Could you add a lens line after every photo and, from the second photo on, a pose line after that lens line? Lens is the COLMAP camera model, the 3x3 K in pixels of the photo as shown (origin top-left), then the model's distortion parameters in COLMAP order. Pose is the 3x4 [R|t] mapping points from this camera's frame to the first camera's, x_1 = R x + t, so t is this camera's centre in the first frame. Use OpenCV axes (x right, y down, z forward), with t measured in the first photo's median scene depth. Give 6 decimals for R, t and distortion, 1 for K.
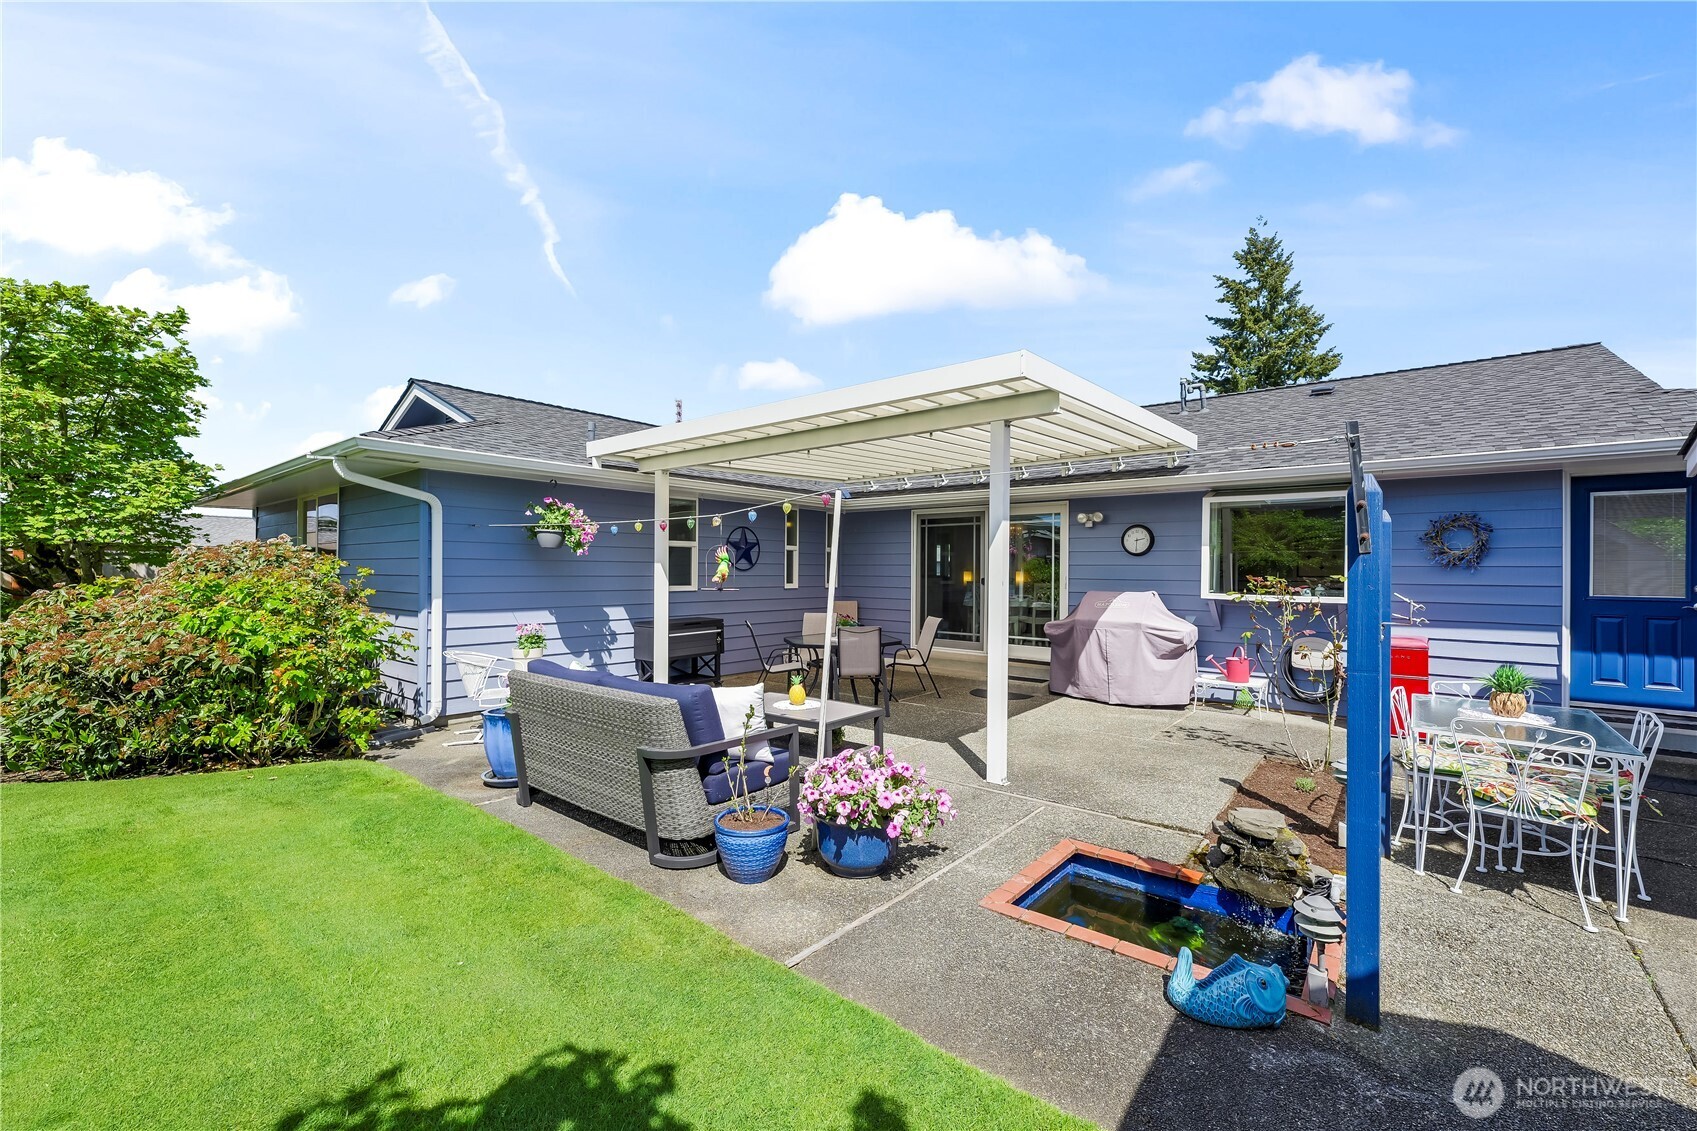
lens RADIAL K [[715.1, 0, 850.1], [0, 715.1, 565.8], [0, 0, 1]] dist [-0.001146, -0.000043]
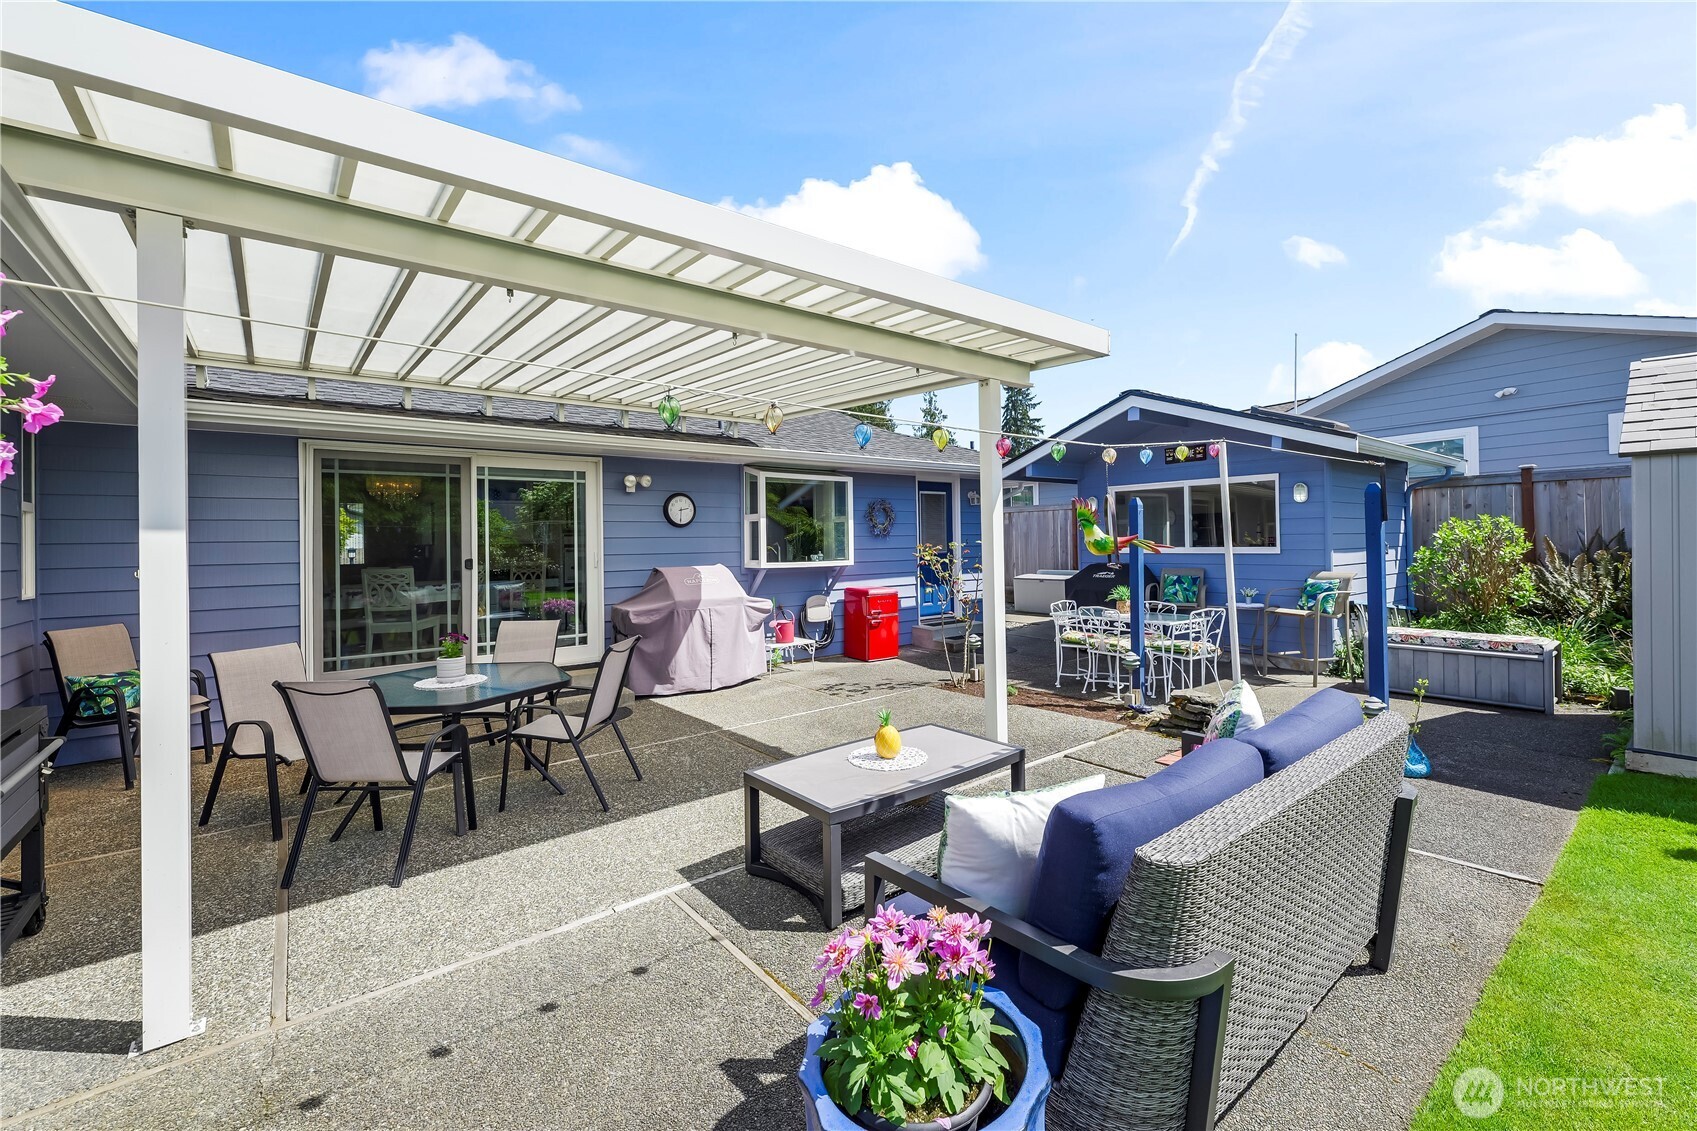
lens RADIAL K [[715.1, 0, 836.1], [0, 715.1, 529.3], [0, 0, 1]] dist [-0.001146, -0.000043]
pose [[0.201549, 0.001277, 0.979478, -0.485711], [-0.000853, 0.999999, -0.001129, -0.009920], [-0.979478, -0.000608, 0.201550, 0.633372]]
